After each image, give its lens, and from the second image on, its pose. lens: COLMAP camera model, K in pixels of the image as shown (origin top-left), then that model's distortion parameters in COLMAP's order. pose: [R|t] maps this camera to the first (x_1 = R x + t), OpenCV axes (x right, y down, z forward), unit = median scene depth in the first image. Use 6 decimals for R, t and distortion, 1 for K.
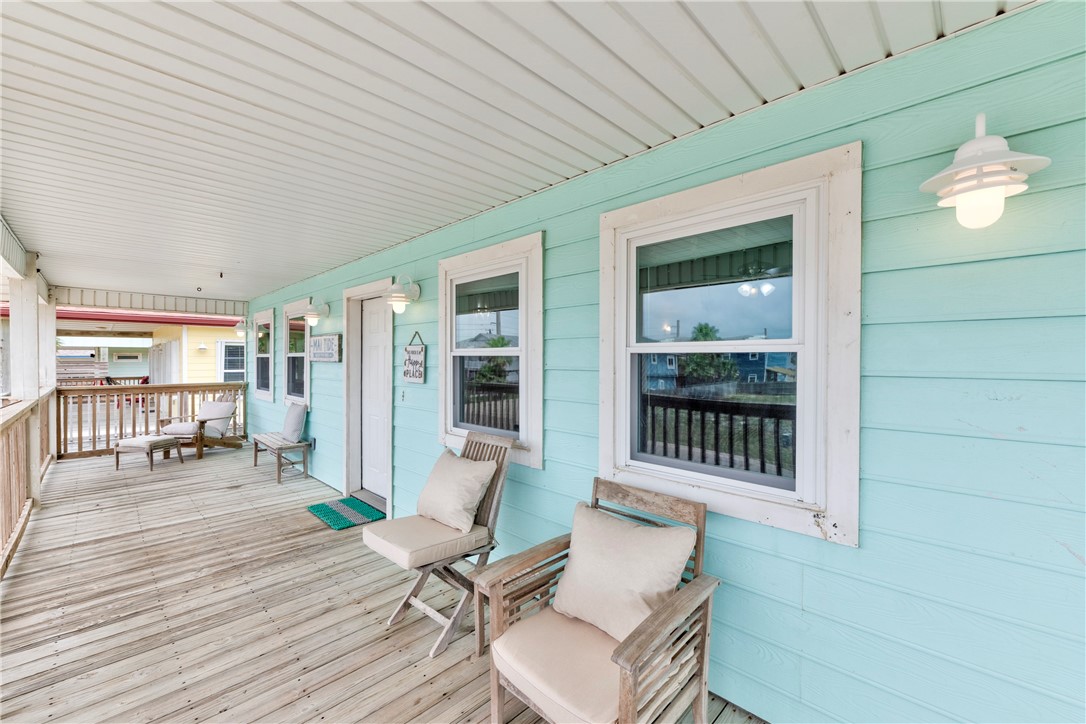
lens RADIAL K [[438.1, 0, 558.4], [0, 438.1, 359.4], [0, 0, 1]] dist [0.002706, 0.000337]
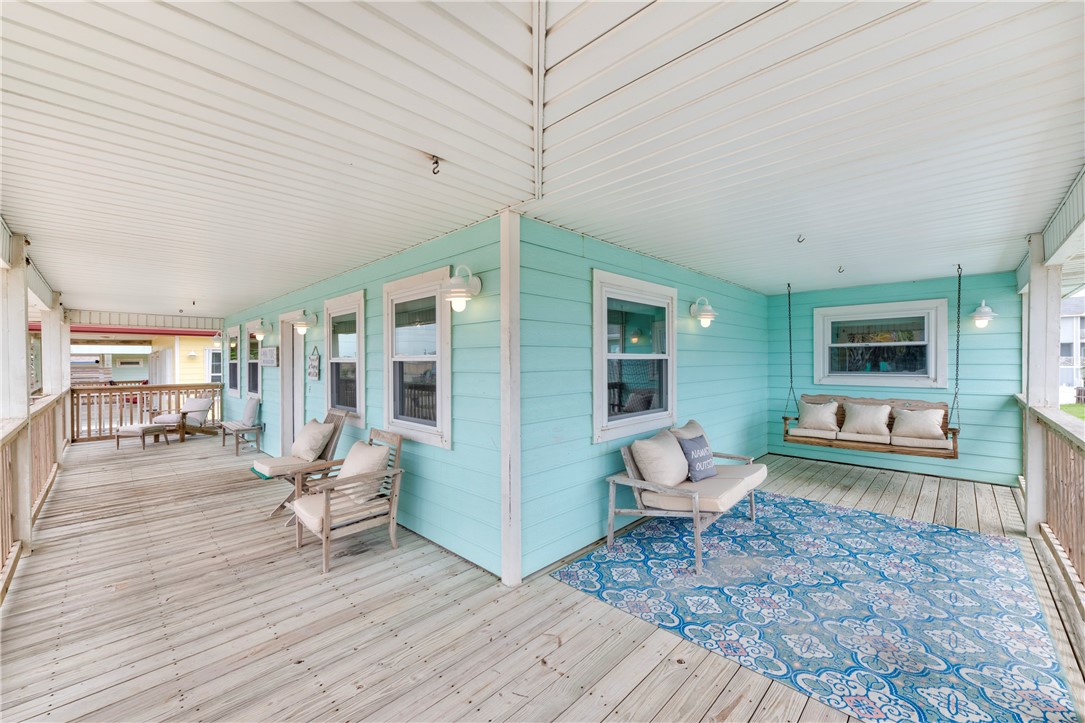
lens RADIAL K [[421.6, 0, 542.5], [0, 421.6, 361.5], [0, 0, 1]] dist [0.008901, -0.000255]
pose [[0.999969, -0.005019, -0.005999, 0.252760], [0.004999, 0.999982, -0.003222, -0.001178], [0.006015, 0.003192, 0.999977, -0.243839]]
